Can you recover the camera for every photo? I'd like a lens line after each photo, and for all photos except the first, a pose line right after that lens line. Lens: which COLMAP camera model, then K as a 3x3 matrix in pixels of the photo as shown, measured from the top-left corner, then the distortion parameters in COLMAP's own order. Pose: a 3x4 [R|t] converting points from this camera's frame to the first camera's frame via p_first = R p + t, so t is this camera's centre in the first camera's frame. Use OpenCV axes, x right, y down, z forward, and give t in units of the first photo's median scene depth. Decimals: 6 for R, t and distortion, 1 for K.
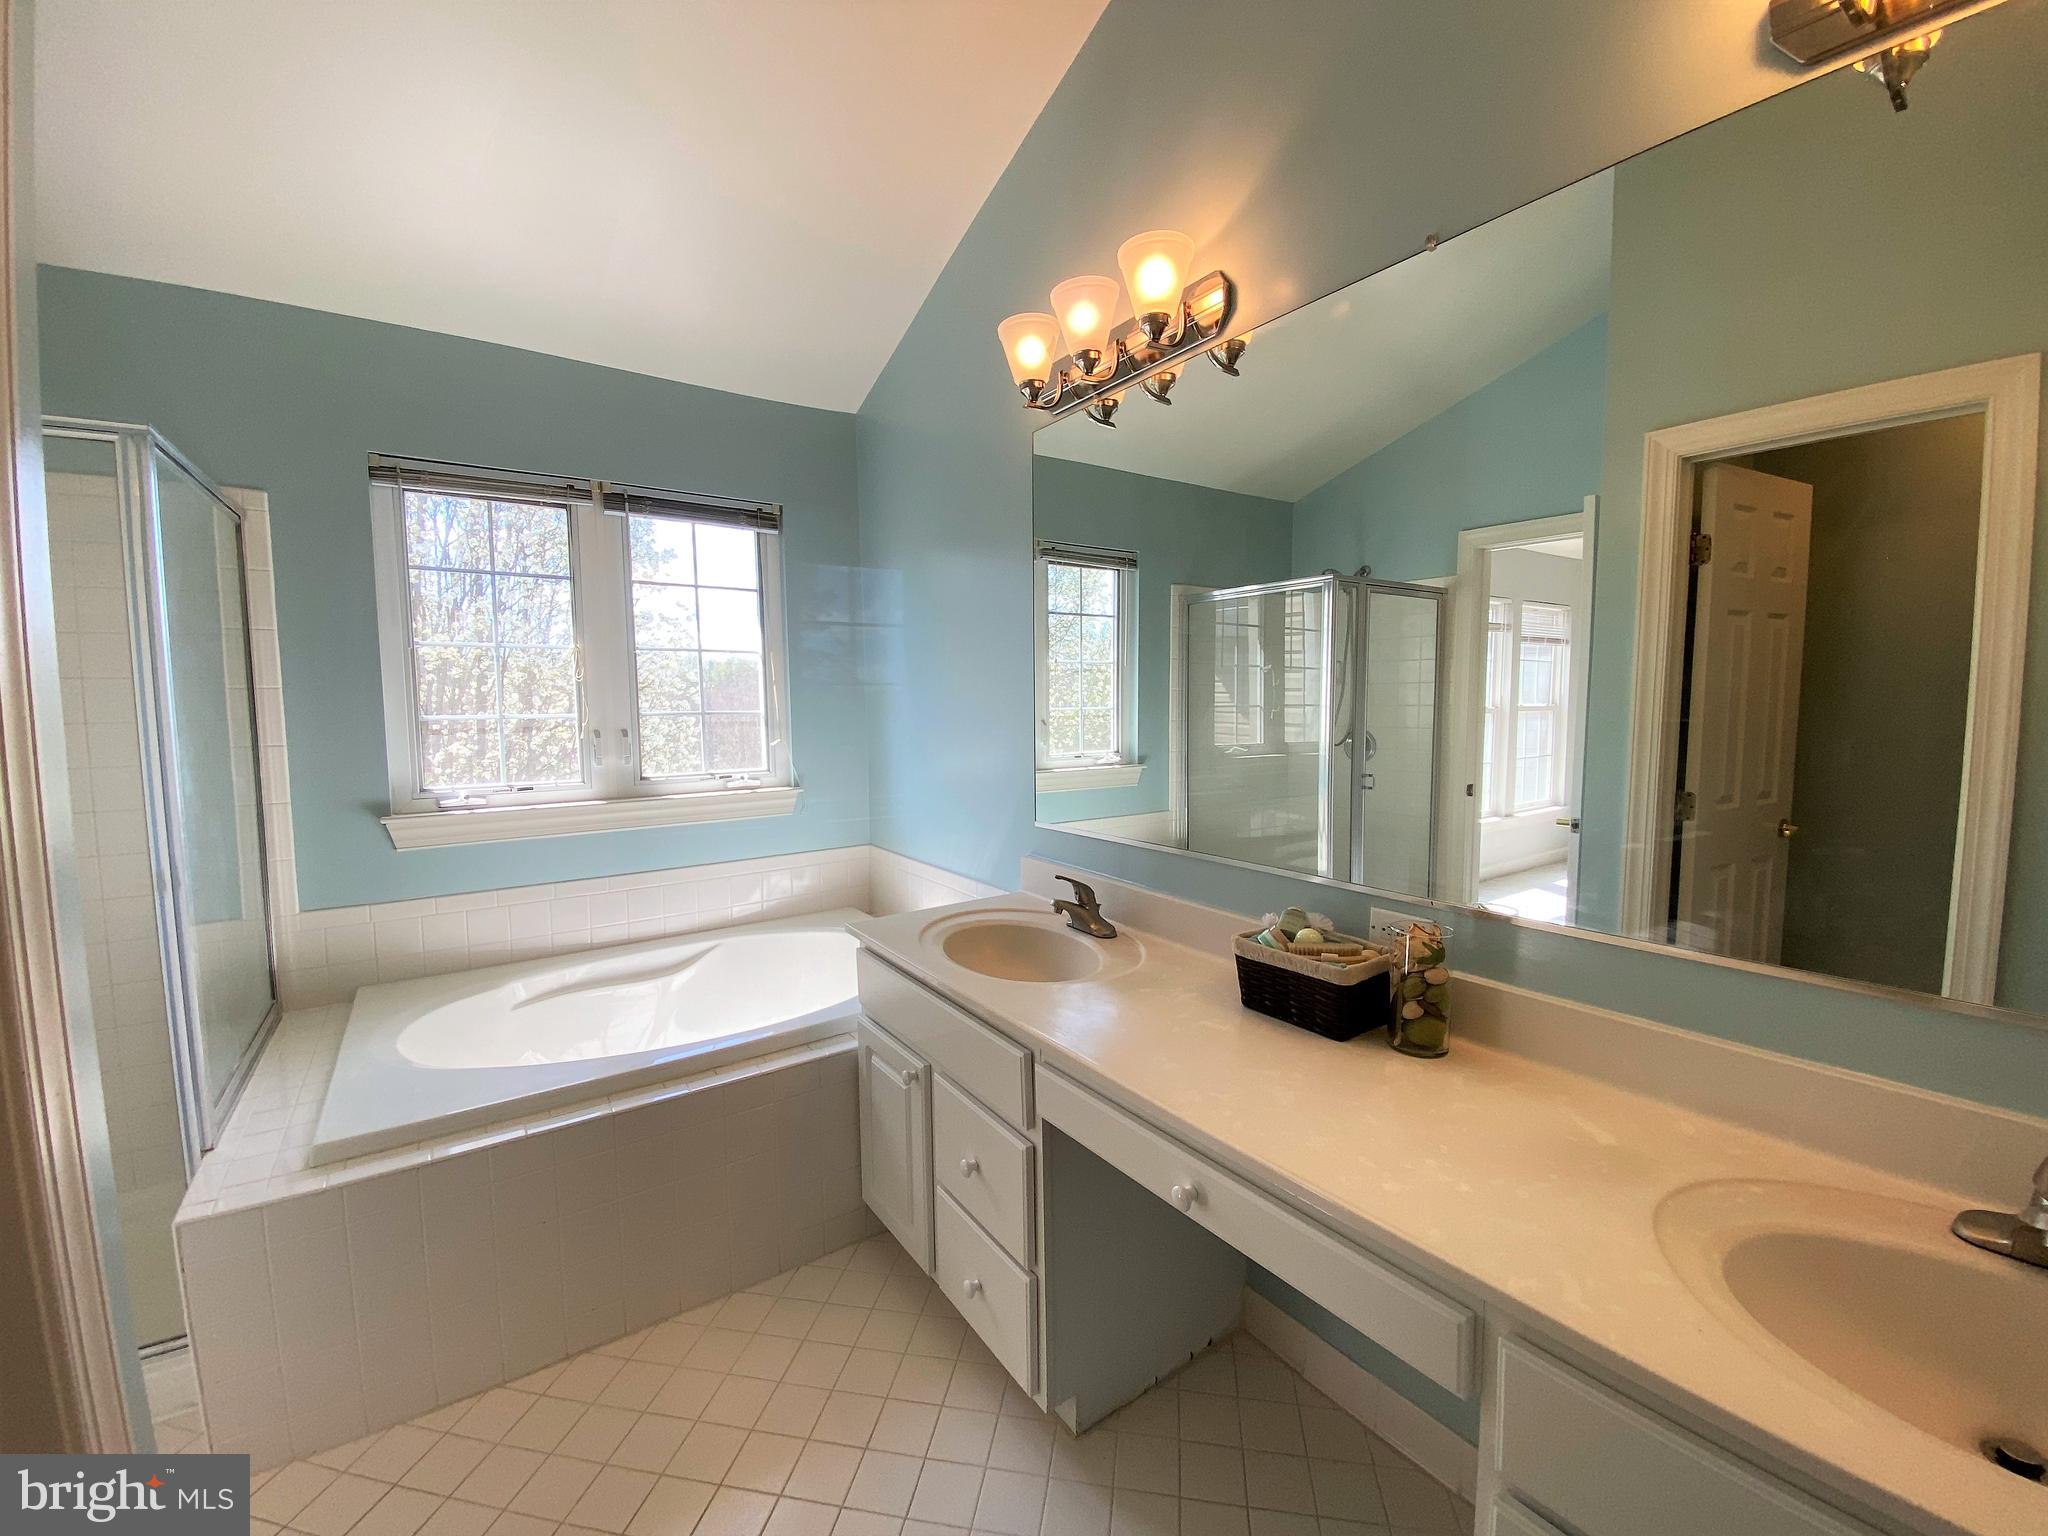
lens RADIAL K [[820.0, 0, 1024.0], [0, 820.0, 768.0], [0, 0, 1]] dist [0.026561, -0.022840]
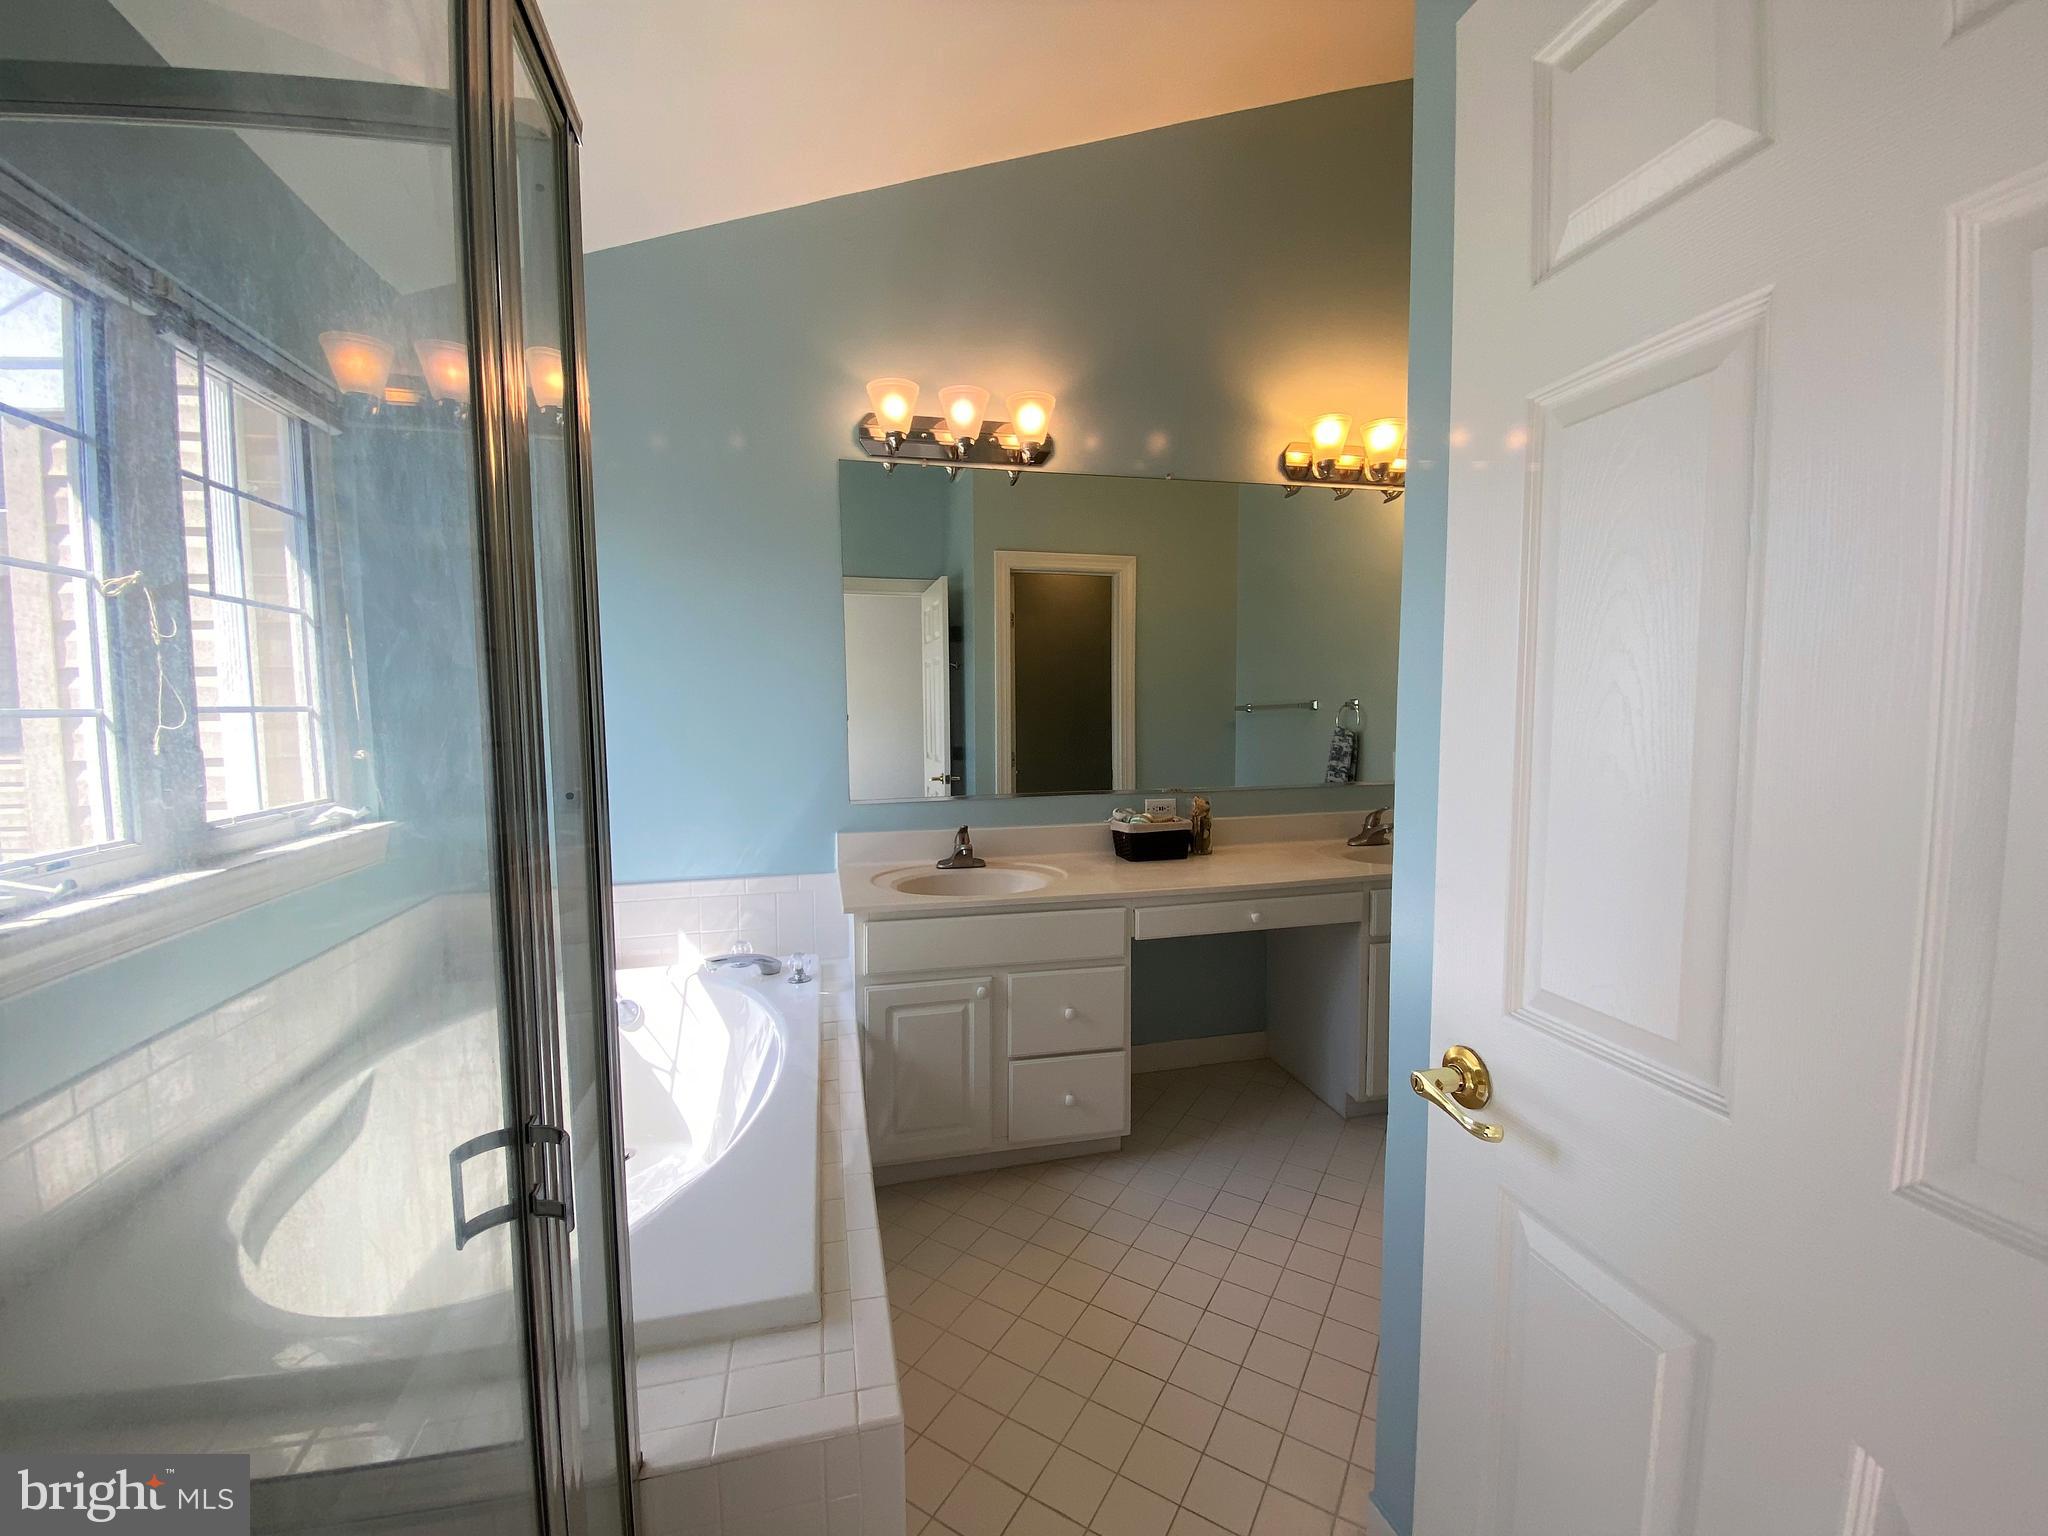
lens RADIAL K [[820.0, 0, 1024.0], [0, 820.0, 768.0], [0, 0, 1]] dist [0.026561, -0.022840]
pose [[0.363052, -0.062660, 0.929659, -0.843217], [0.086145, 0.995720, 0.033471, 0.003173], [-0.927778, 0.067934, 0.366896, 0.317749]]
